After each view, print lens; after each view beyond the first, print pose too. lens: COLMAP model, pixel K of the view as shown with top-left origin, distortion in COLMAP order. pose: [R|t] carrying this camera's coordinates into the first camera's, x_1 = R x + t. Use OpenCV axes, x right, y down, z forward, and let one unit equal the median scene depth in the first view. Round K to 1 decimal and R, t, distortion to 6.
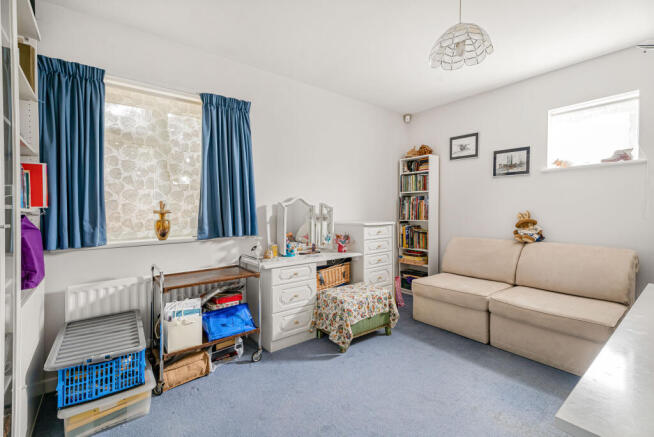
lens RADIAL K [[298.4, 0, 329.6], [0, 298.4, 215.4], [0, 0, 1]] dist [0.005140, -0.000589]
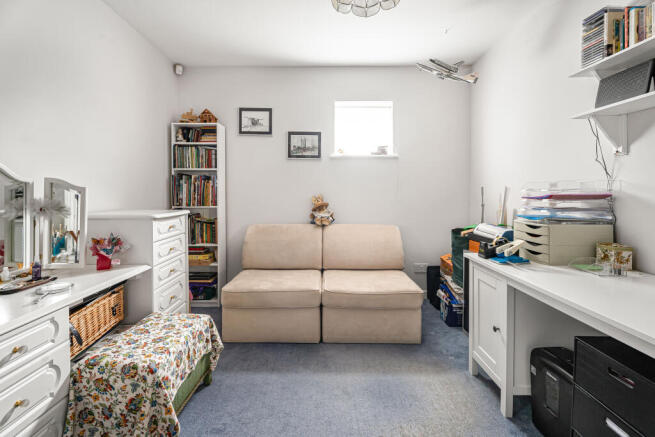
lens RADIAL K [[298.8, 0, 312.0], [0, 298.8, 197.5], [0, 0, 1]] dist [0.005140, -0.000589]
pose [[0.625469, -0.006506, 0.780222, -0.153861], [0.010044, 0.999950, 0.000286, -0.005170], [-0.780184, 0.007658, 0.625503, 0.371128]]
